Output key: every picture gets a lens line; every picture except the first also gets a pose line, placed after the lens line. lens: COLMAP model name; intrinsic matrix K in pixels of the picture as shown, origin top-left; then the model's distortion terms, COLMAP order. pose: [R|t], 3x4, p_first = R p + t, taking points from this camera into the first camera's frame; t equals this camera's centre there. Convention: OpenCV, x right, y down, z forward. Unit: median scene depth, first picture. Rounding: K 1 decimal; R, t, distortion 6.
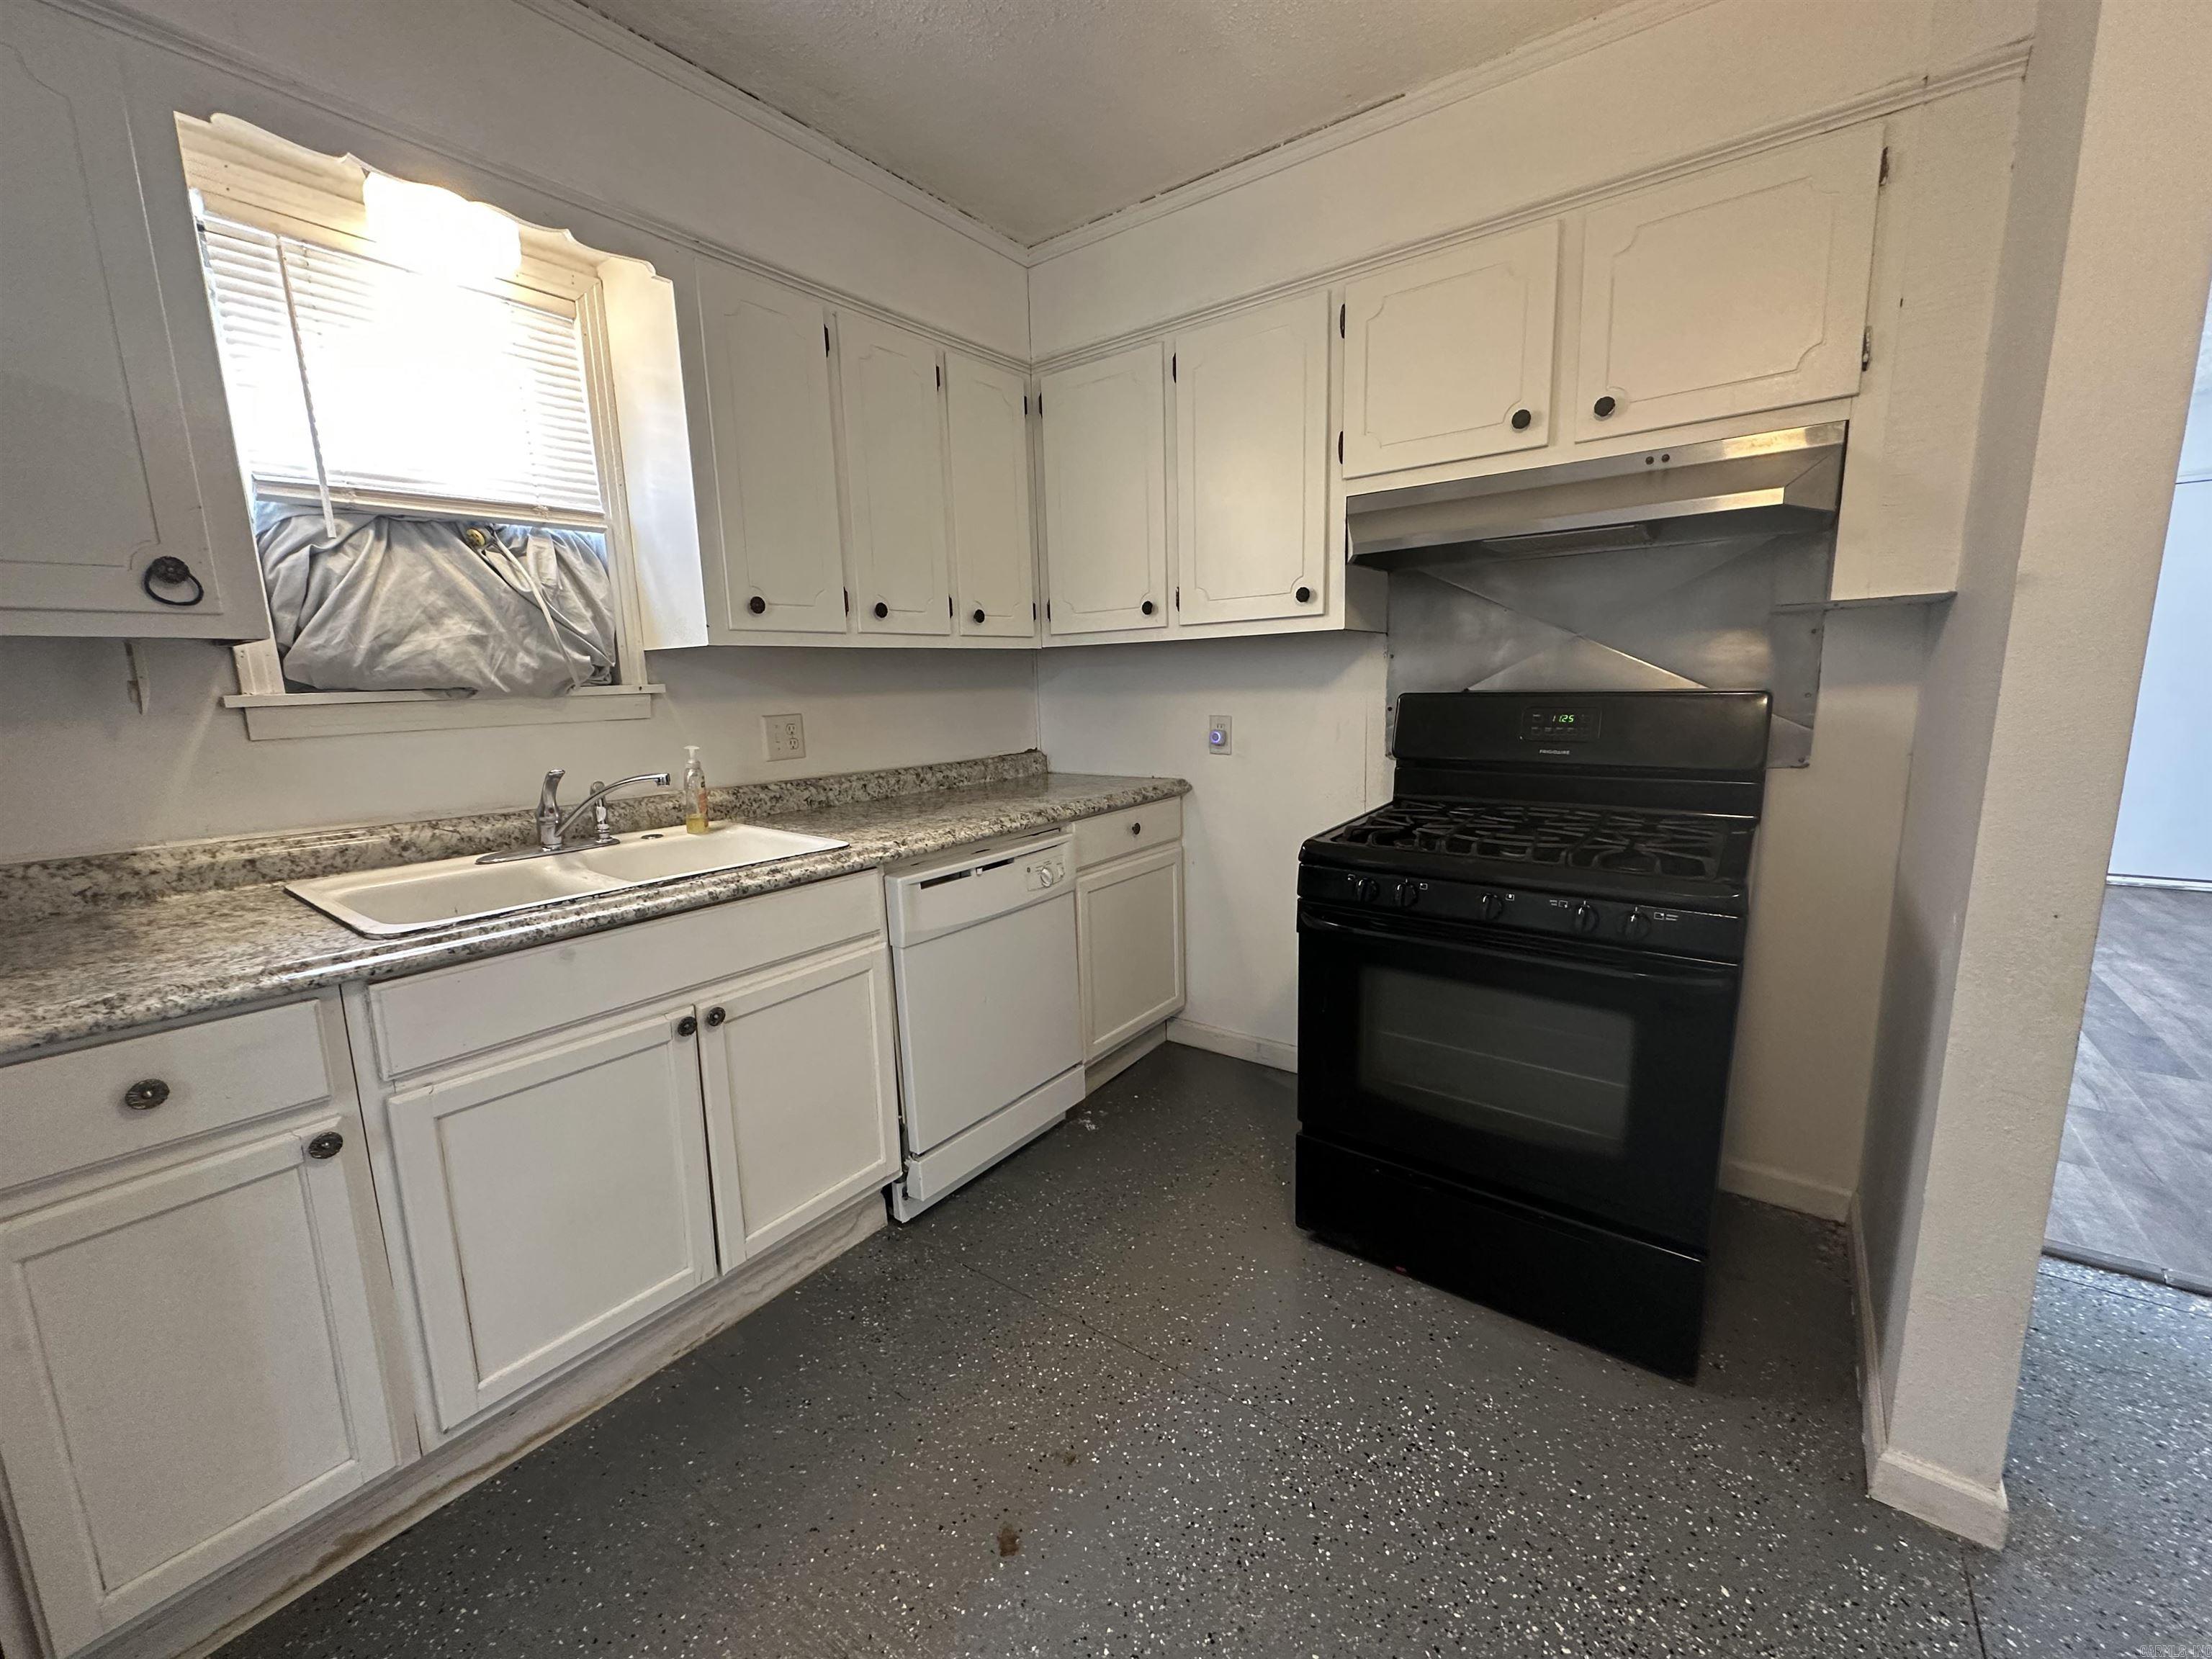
lens RADIAL K [[881.3, 0, 1104.7], [0, 881.3, 829.8], [0, 0, 1]] dist [0.000028, 0.000073]
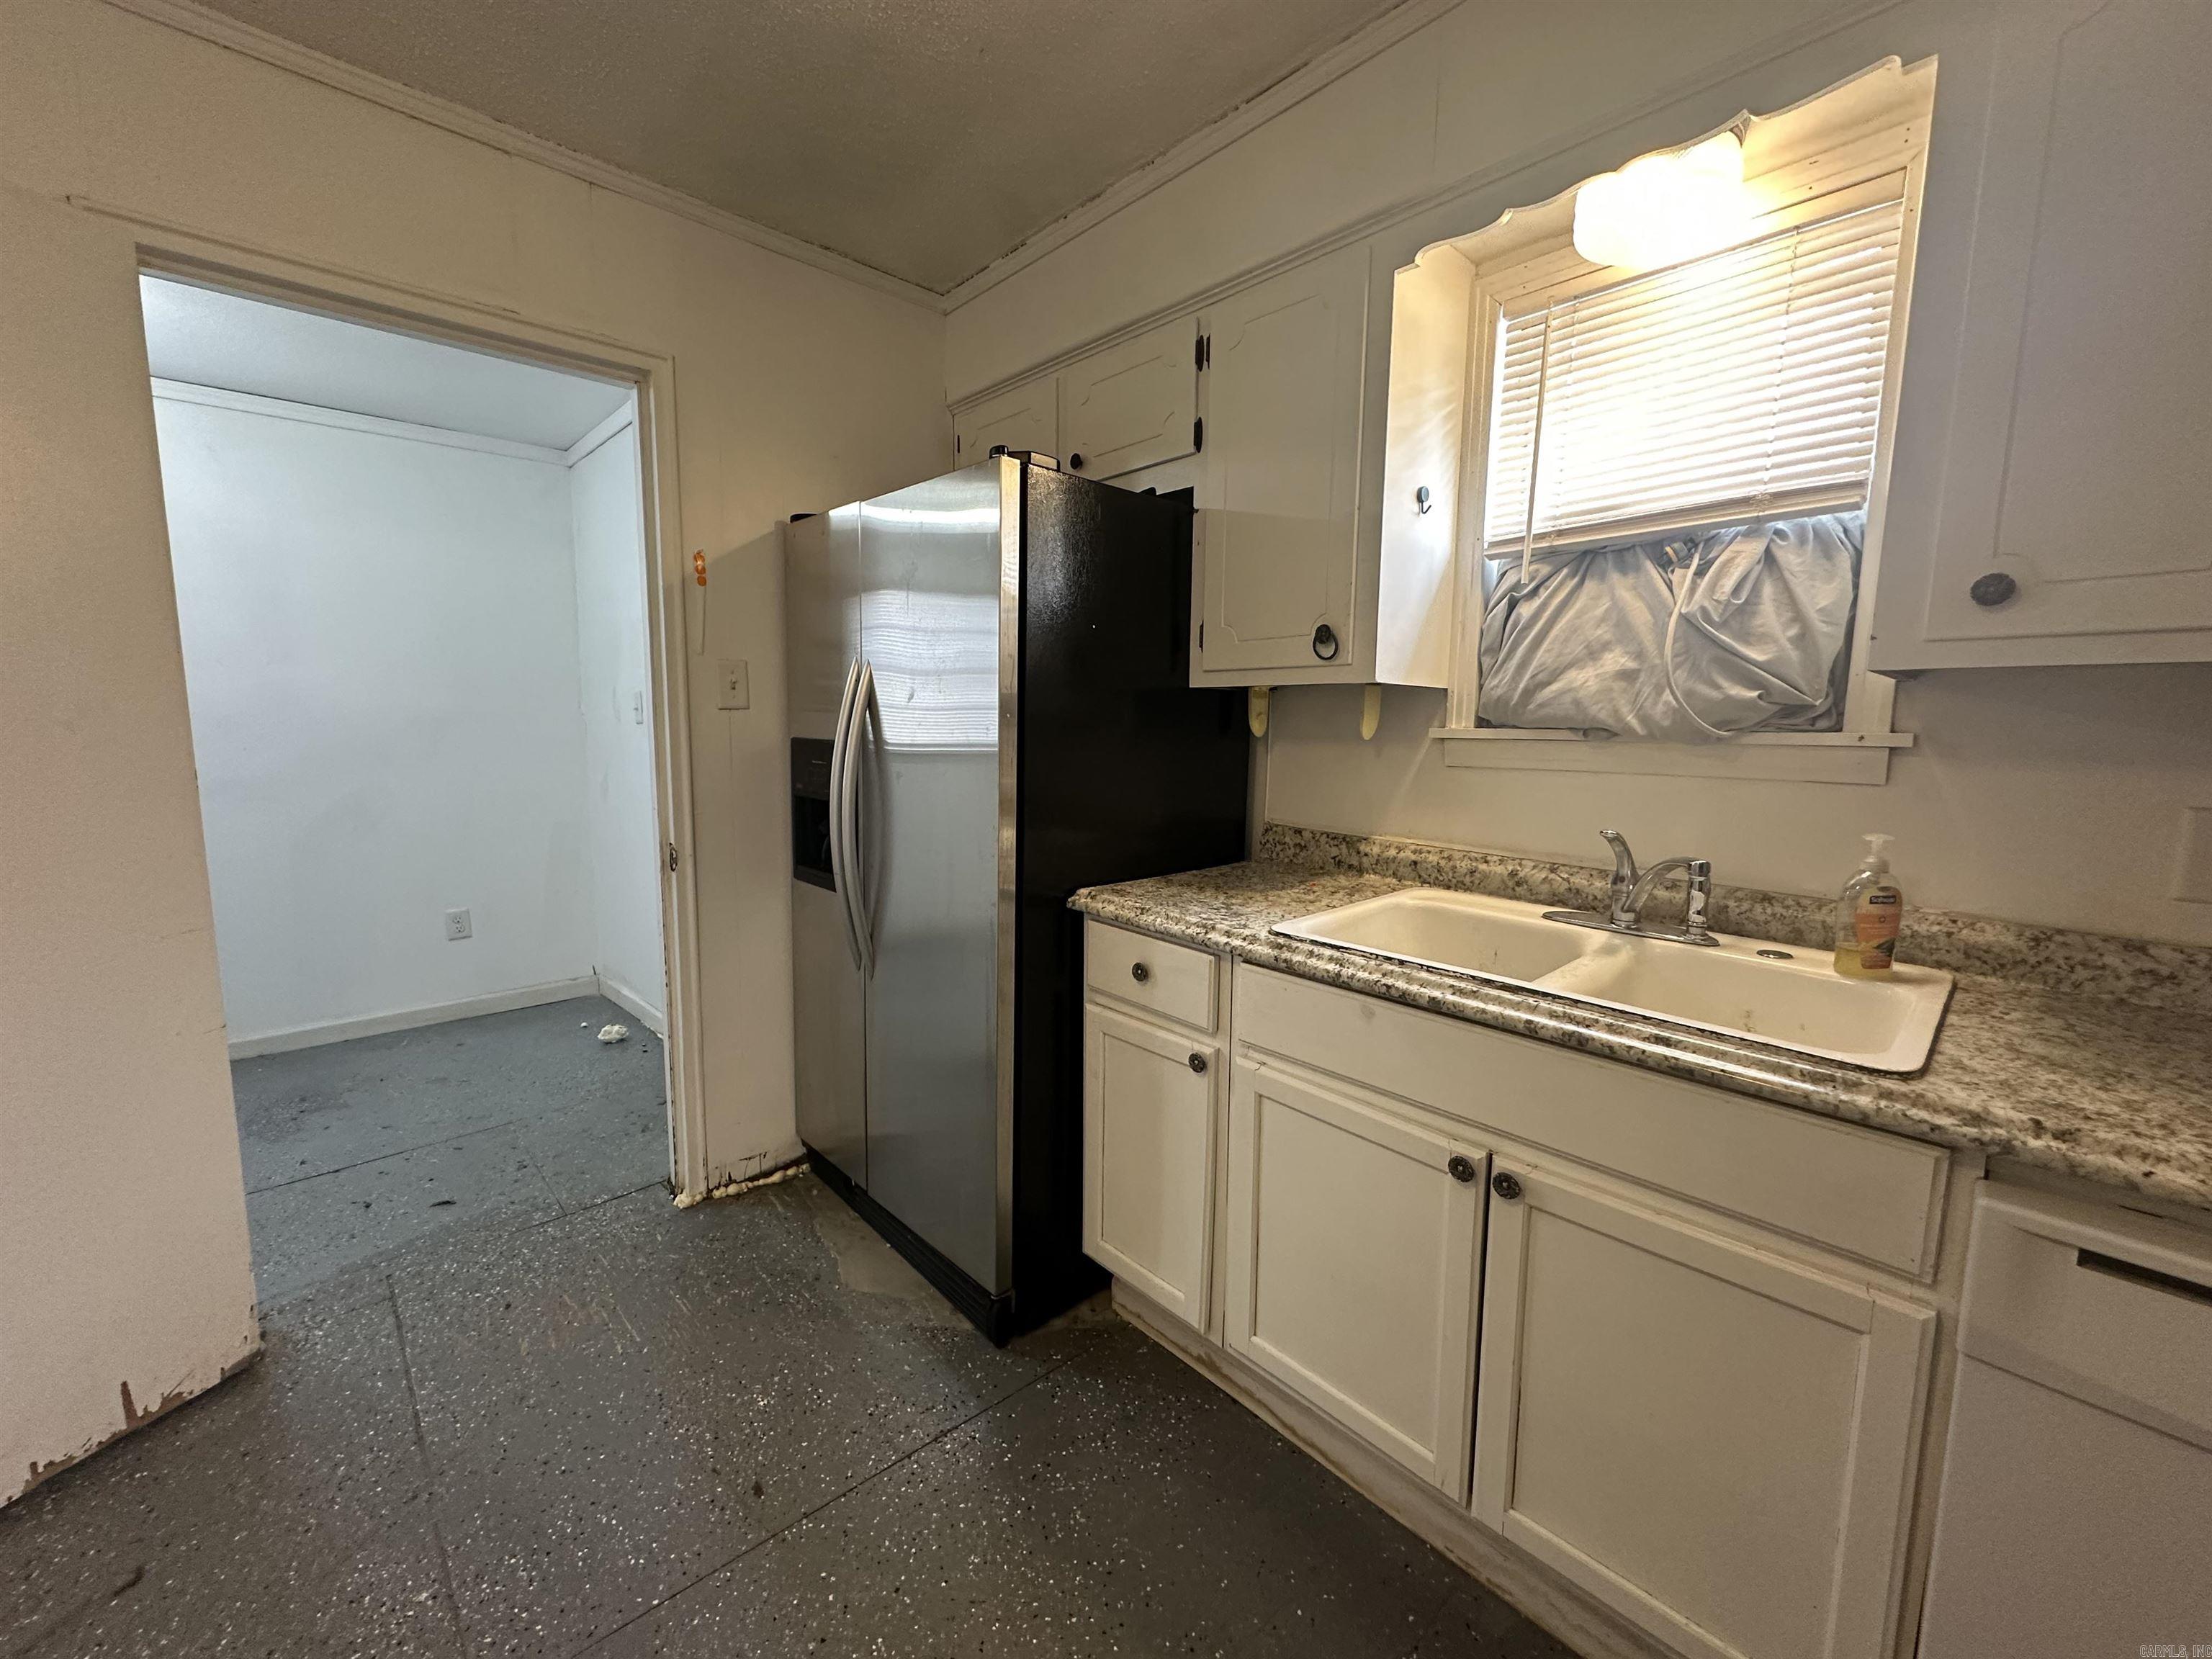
lens RADIAL K [[881.3, 0, 1109.4], [0, 881.3, 831.1], [0, 0, 1]] dist [0.000028, 0.000073]
pose [[-0.181488, 0.141187, -0.973205, 0.258692], [-0.179536, 0.968250, 0.173949, -0.125880], [0.966865, 0.206296, -0.150378, 0.671116]]
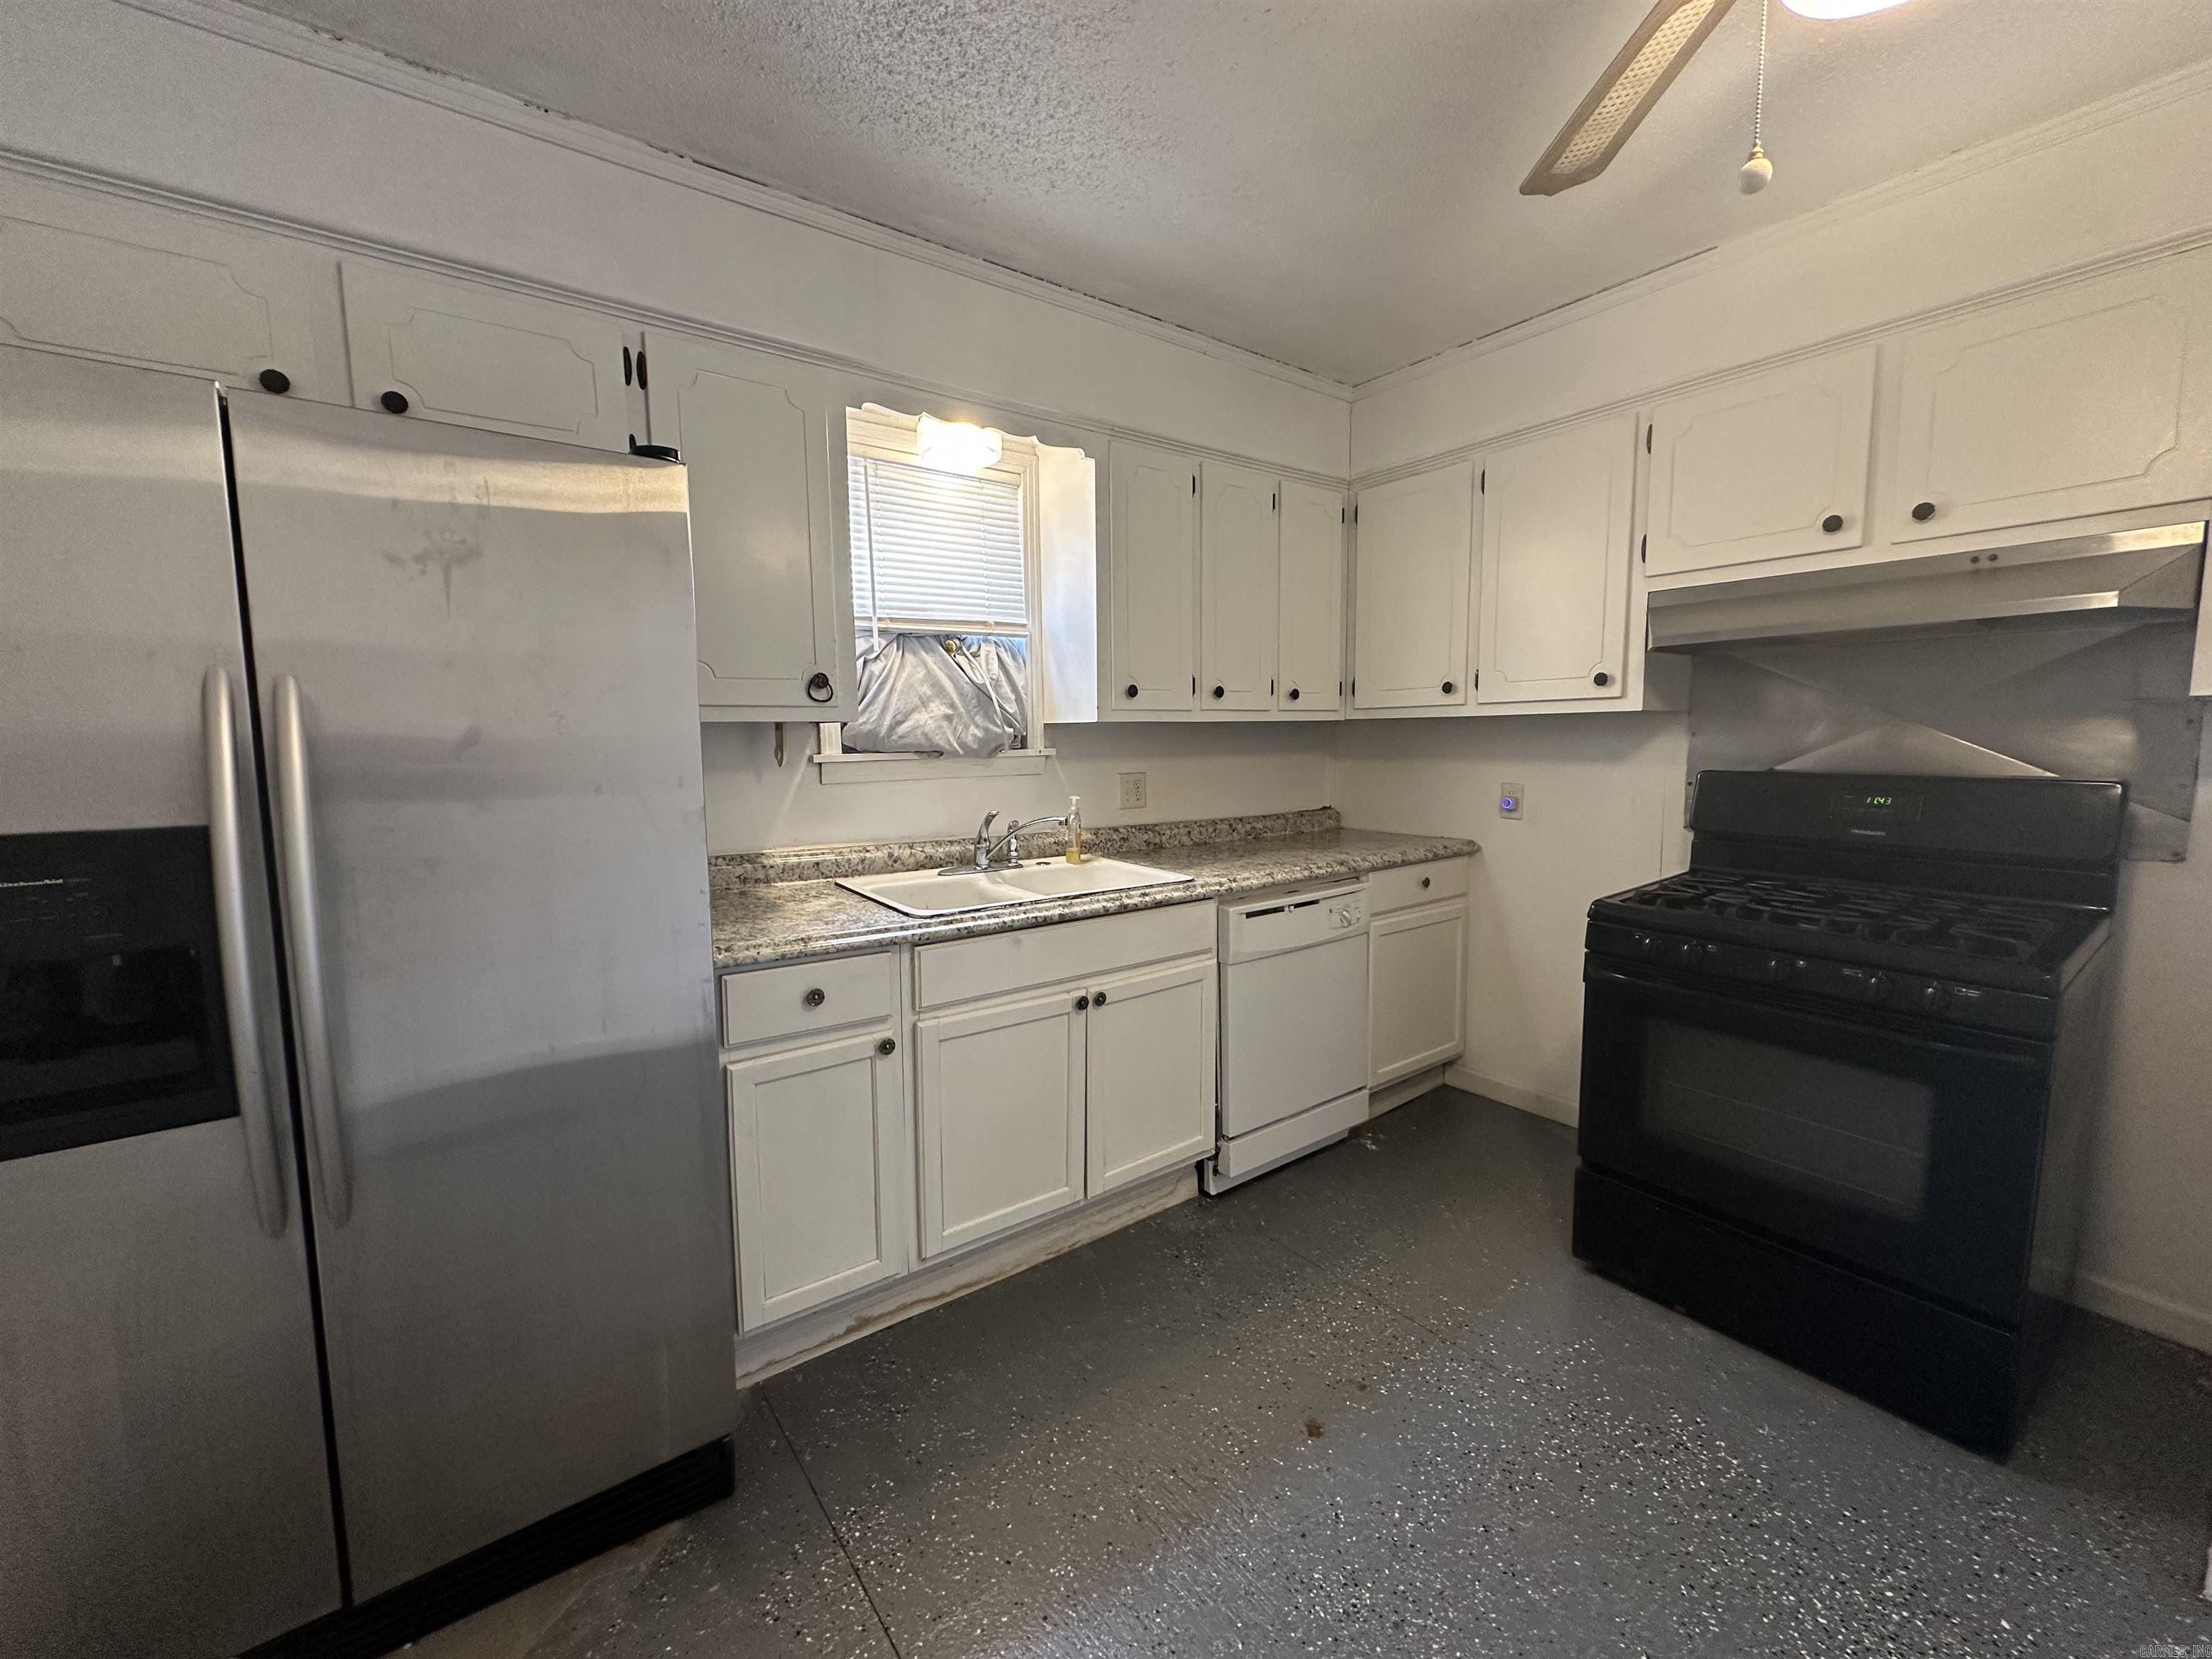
lens RADIAL K [[881.3, 0, 1104.3], [0, 881.3, 829.7], [0, 0, 1]] dist [0.000028, 0.000073]
pose [[0.957174, 0.047474, -0.285594, -0.057977], [-0.063636, 0.996839, -0.047573, 0.016376], [0.282432, 0.063710, 0.957169, -0.276447]]
